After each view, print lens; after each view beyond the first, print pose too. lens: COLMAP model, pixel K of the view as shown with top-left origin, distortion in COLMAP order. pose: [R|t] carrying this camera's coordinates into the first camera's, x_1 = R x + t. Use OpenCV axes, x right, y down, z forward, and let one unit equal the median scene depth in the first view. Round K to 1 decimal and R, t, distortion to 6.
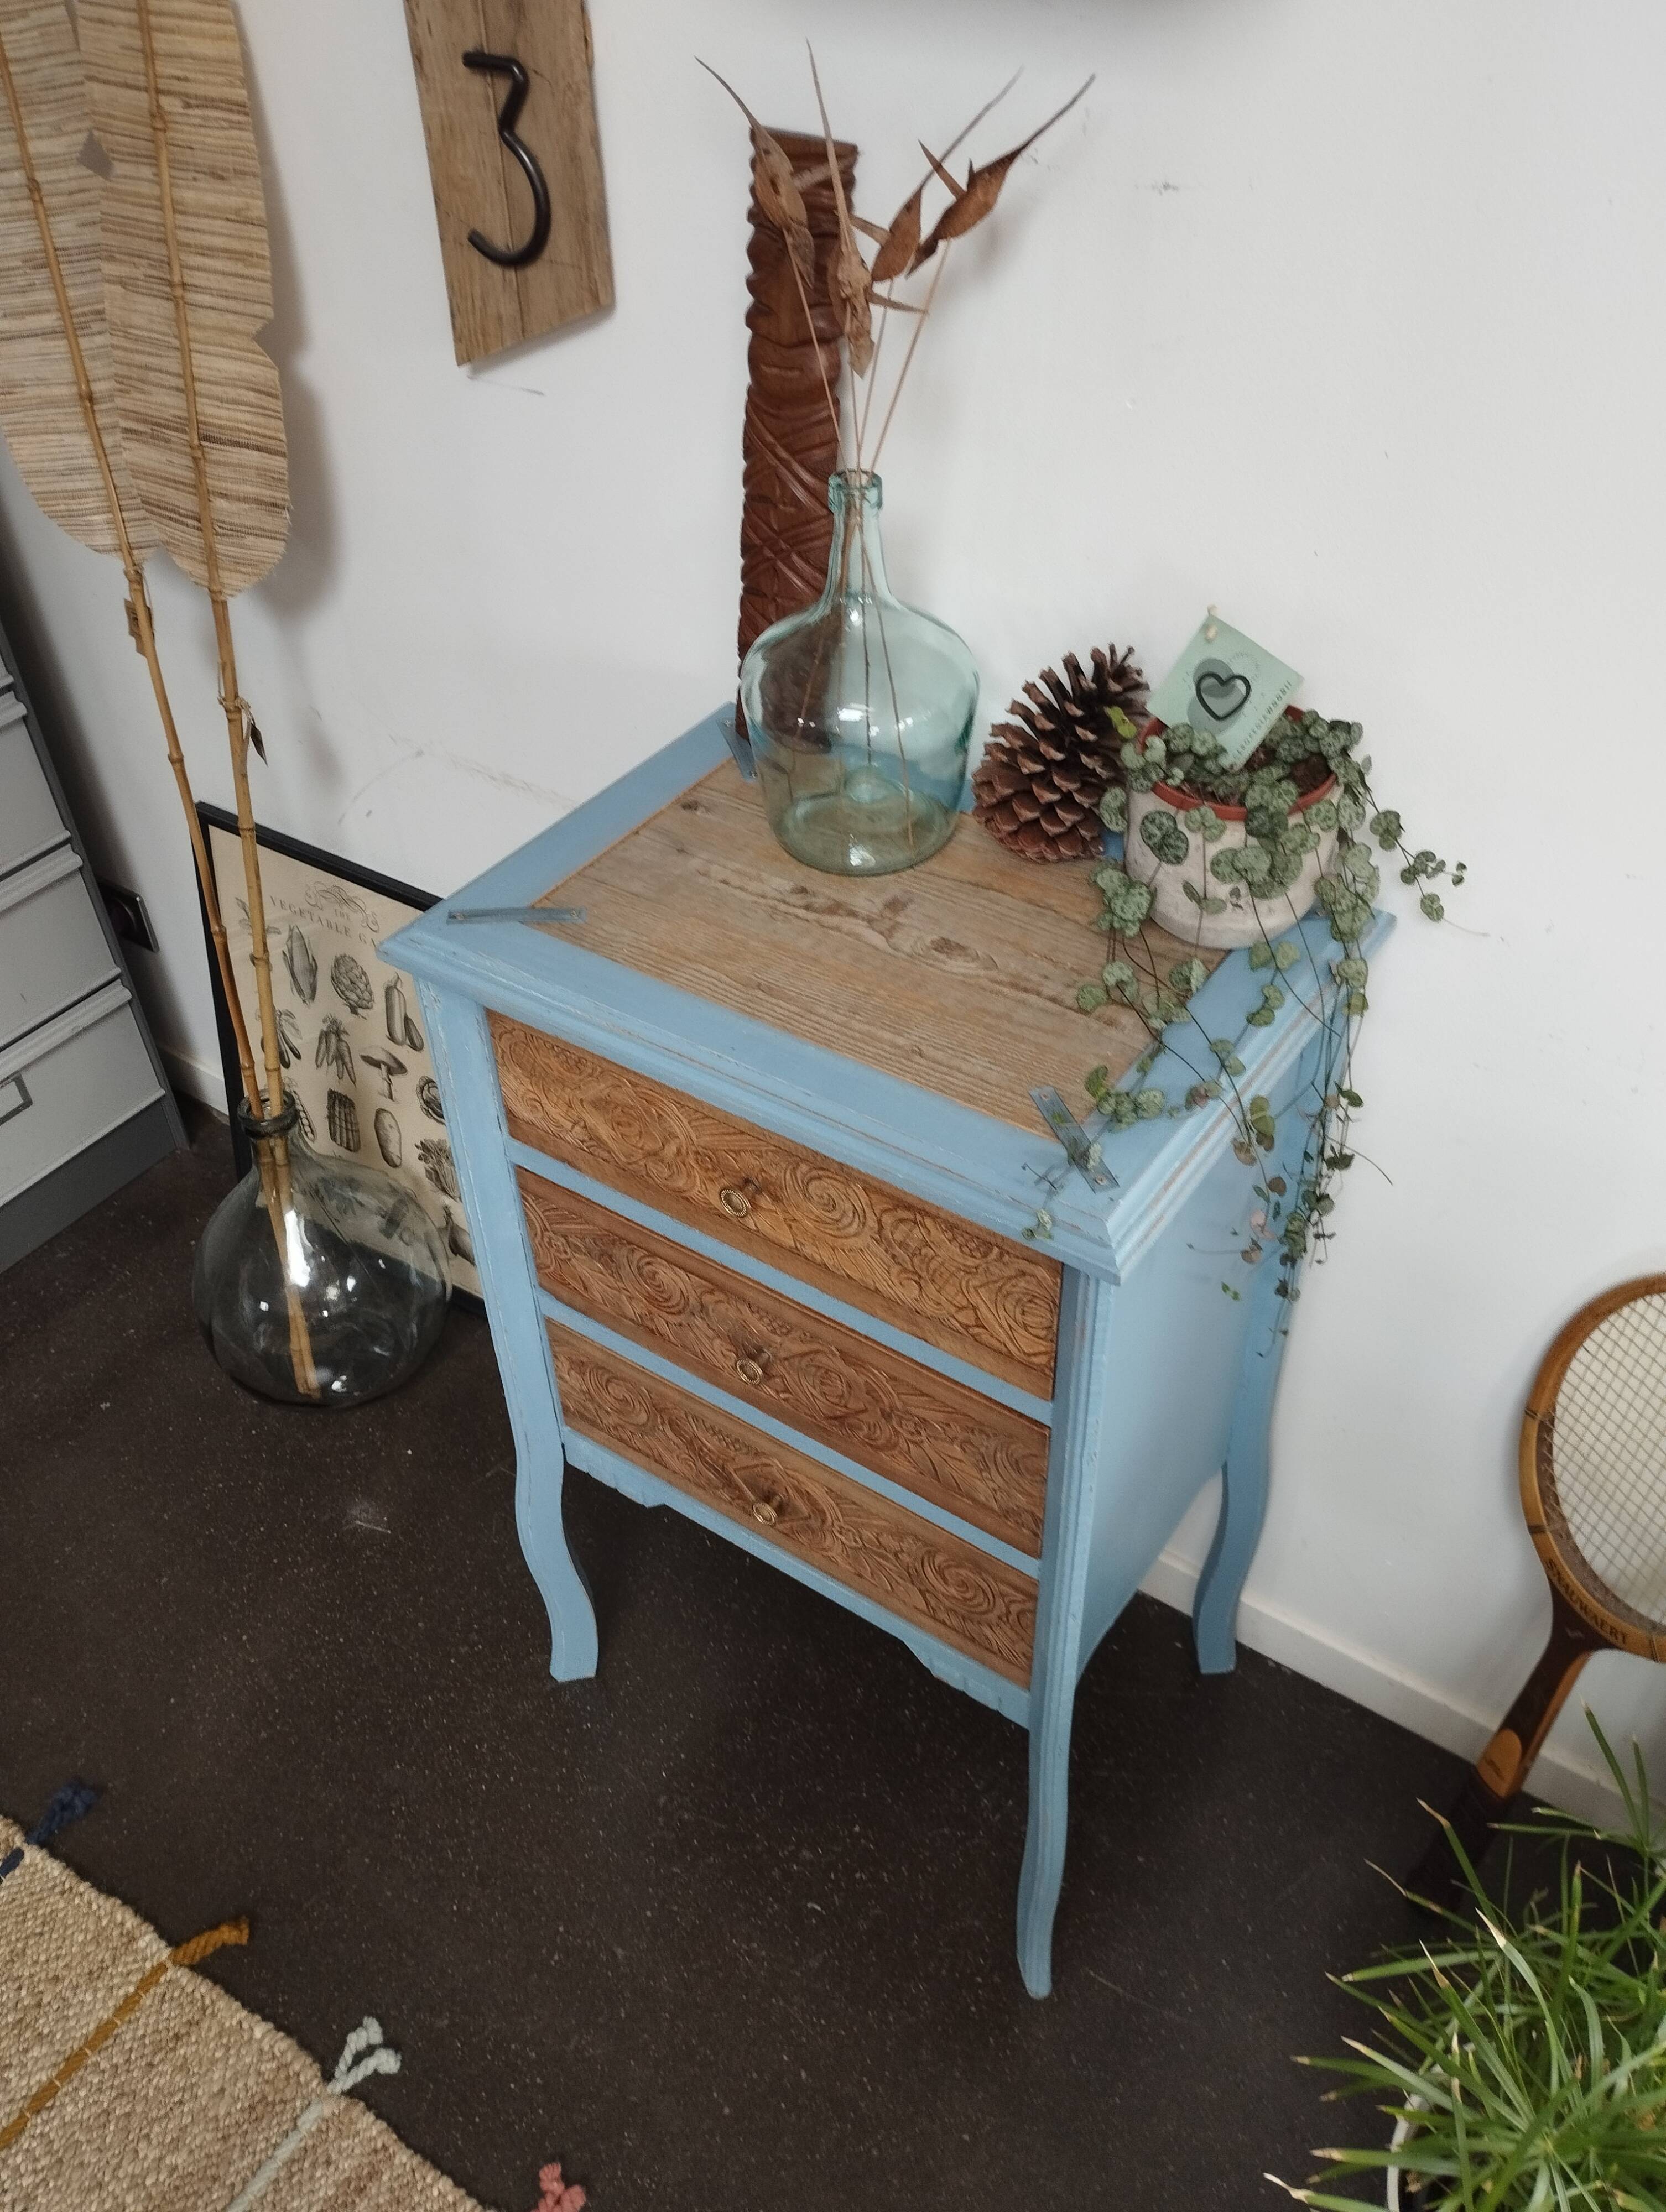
lens RADIAL K [[1870.2, 0, 821.9], [0, 1870.2, 1129.4], [0, 0, 1]] dist [0.047264, -0.071118]
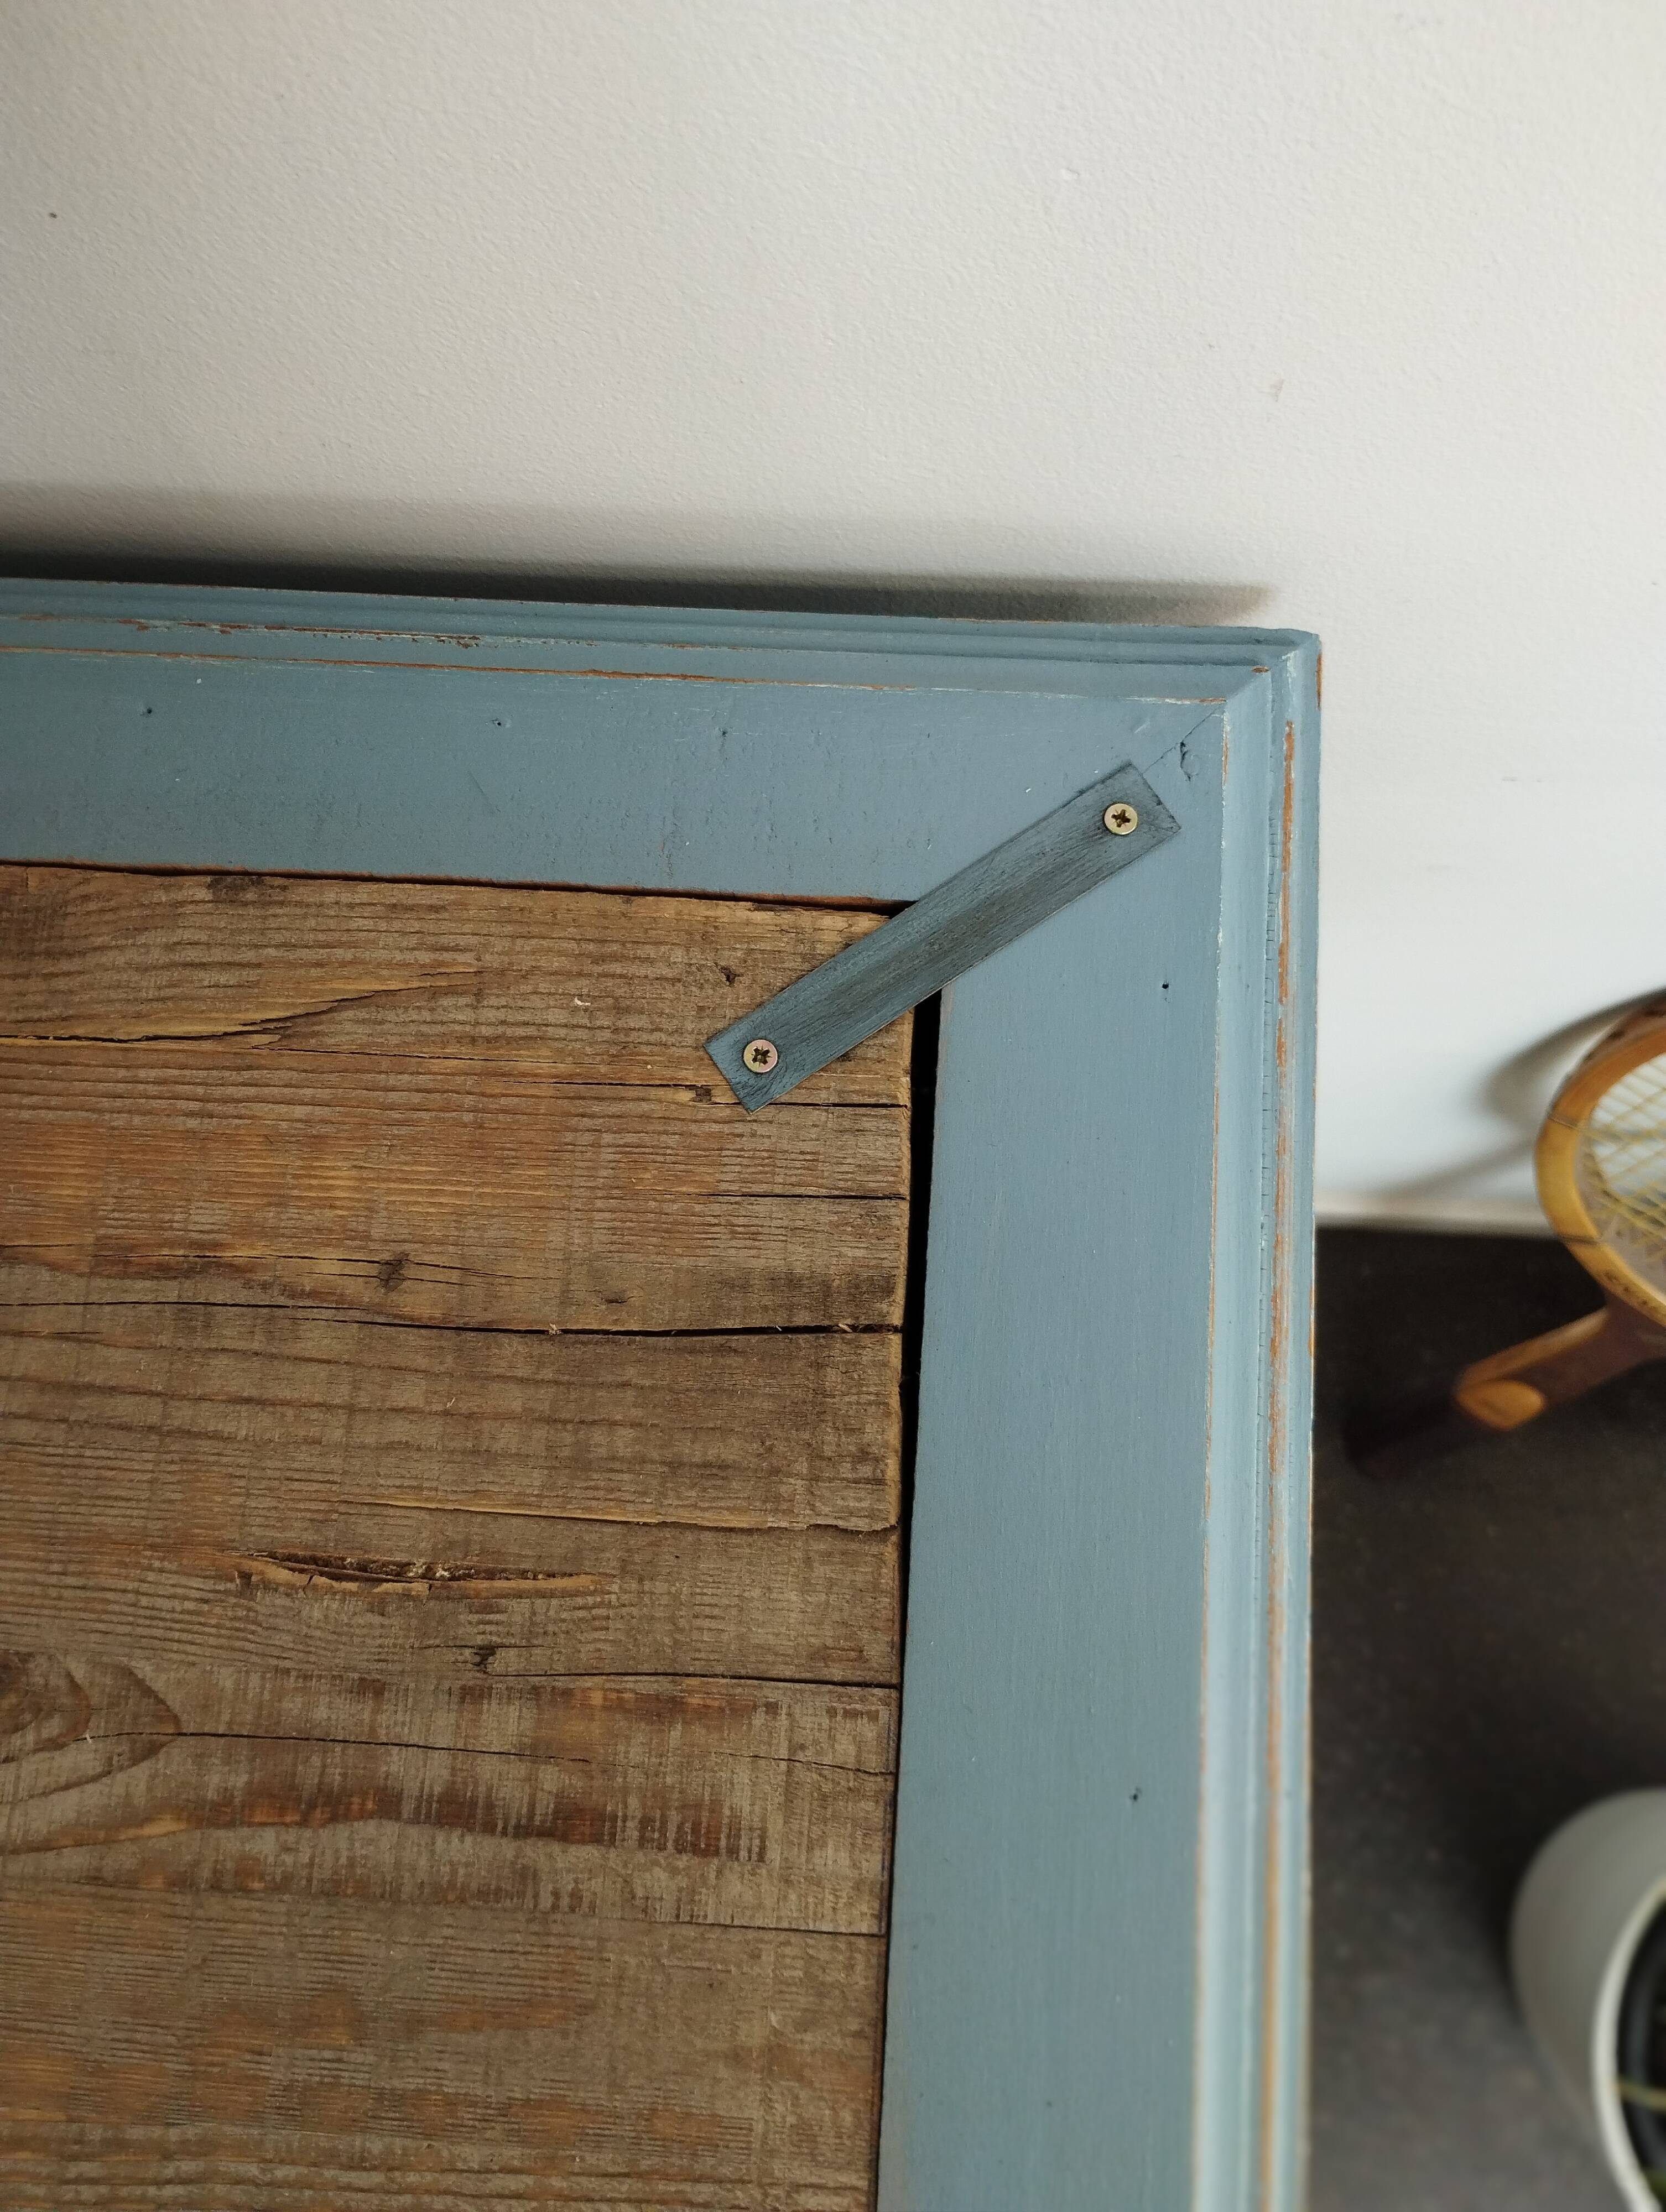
lens RADIAL K [[1870.2, 0, 841.6], [0, 1870.2, 1125.5], [0, 0, 1]] dist [0.047264, -0.071118]
pose [[0.857268, -0.505425, 0.098165, 0.168257], [0.341913, 0.701399, 0.625408, -0.245620], [-0.384950, -0.502579, 0.774098, 0.723355]]
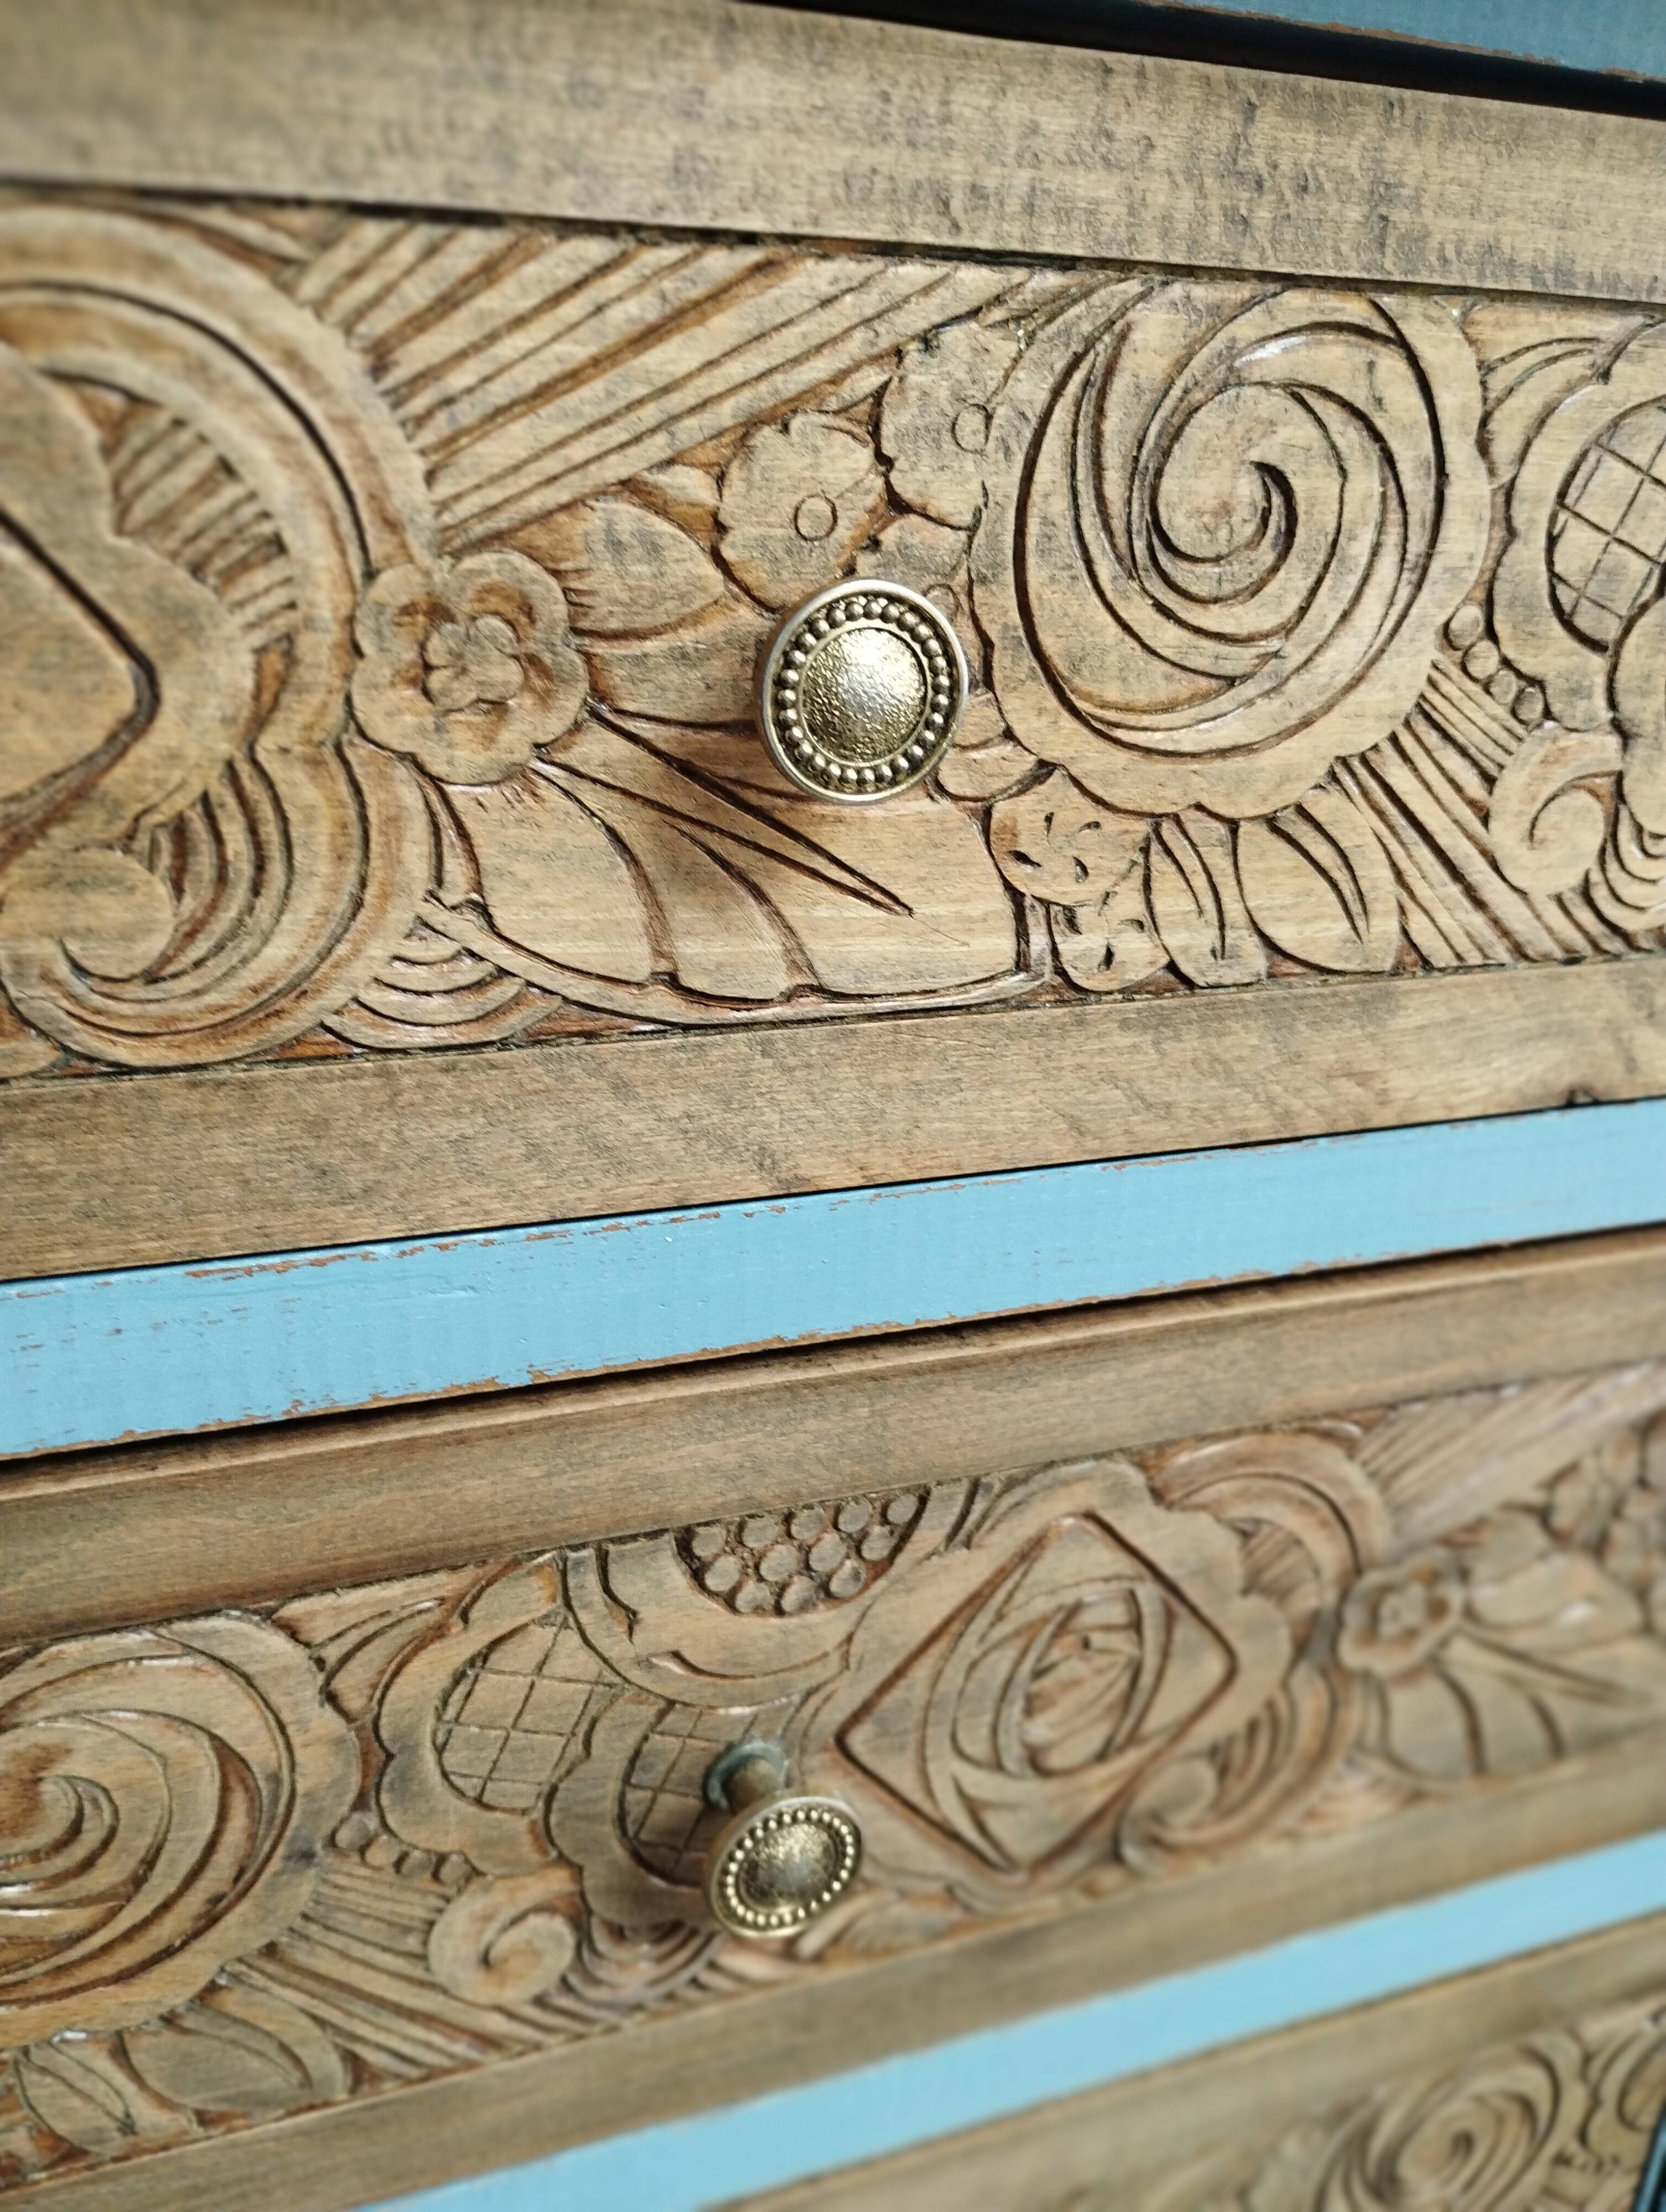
lens RADIAL K [[1870.2, 0, 814.8], [0, 1870.2, 1109.7], [0, 0, 1]] dist [0.047264, -0.071118]
pose [[0.551333, -0.242764, 0.798184, -0.177947], [0.506717, 0.857484, -0.089206, 0.077583], [-0.662774, 0.453636, 0.595772, 0.831849]]
